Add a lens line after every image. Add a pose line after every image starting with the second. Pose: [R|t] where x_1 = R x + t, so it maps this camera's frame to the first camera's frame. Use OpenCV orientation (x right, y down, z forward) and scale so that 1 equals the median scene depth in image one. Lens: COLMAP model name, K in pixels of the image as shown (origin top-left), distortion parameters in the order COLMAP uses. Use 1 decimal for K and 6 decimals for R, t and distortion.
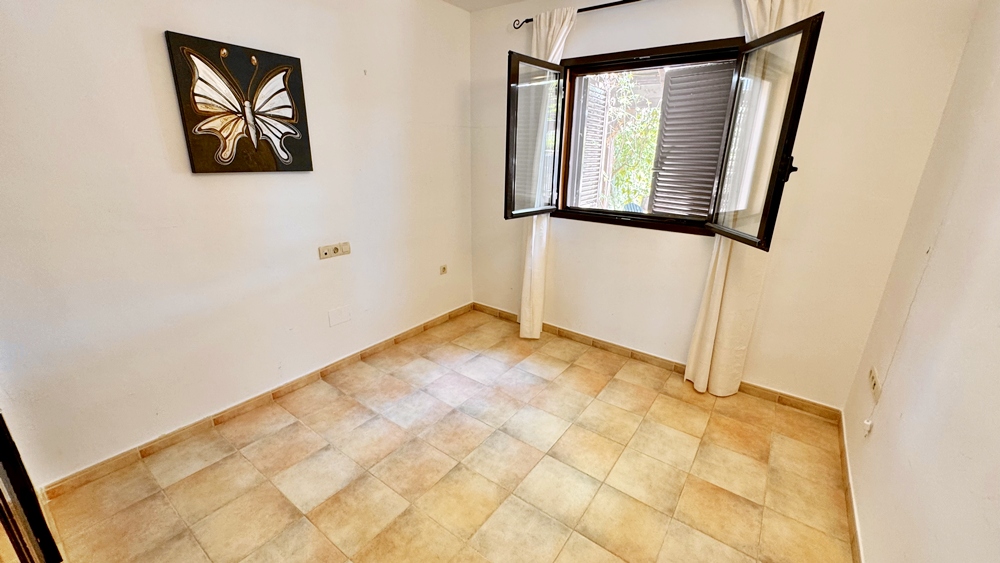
lens RADIAL K [[398.7, 0, 498.9], [0, 398.7, 281.9], [0, 0, 1]] dist [-0.002531, 0.000146]
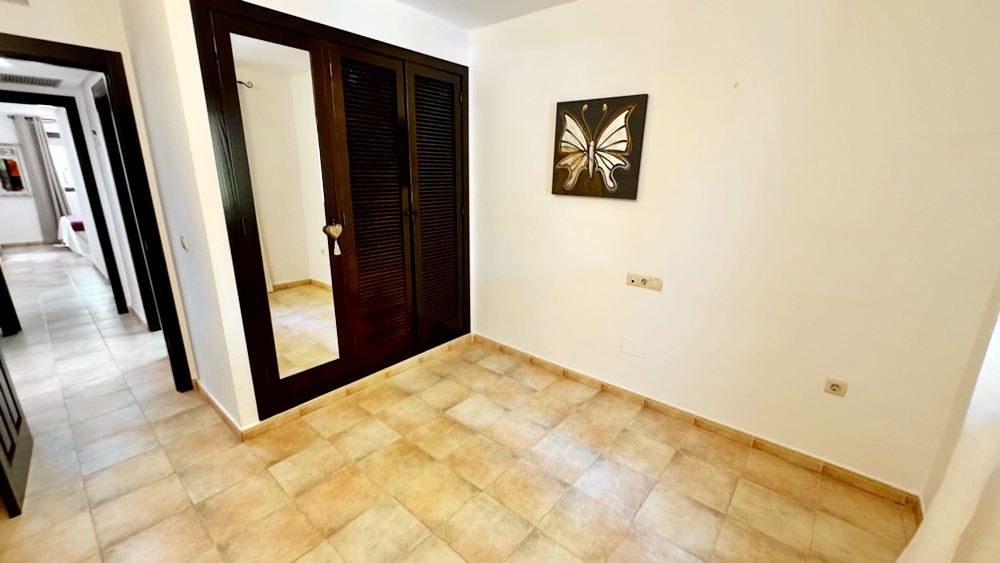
lens RADIAL K [[398.7, 0, 498.9], [0, 398.7, 281.2], [0, 0, 1]] dist [-0.002531, 0.000146]
pose [[-0.066404, 0.245963, -0.967002, 0.683034], [-0.325935, 0.910630, 0.254006, -0.263597], [0.943057, 0.332047, 0.019699, 0.808759]]
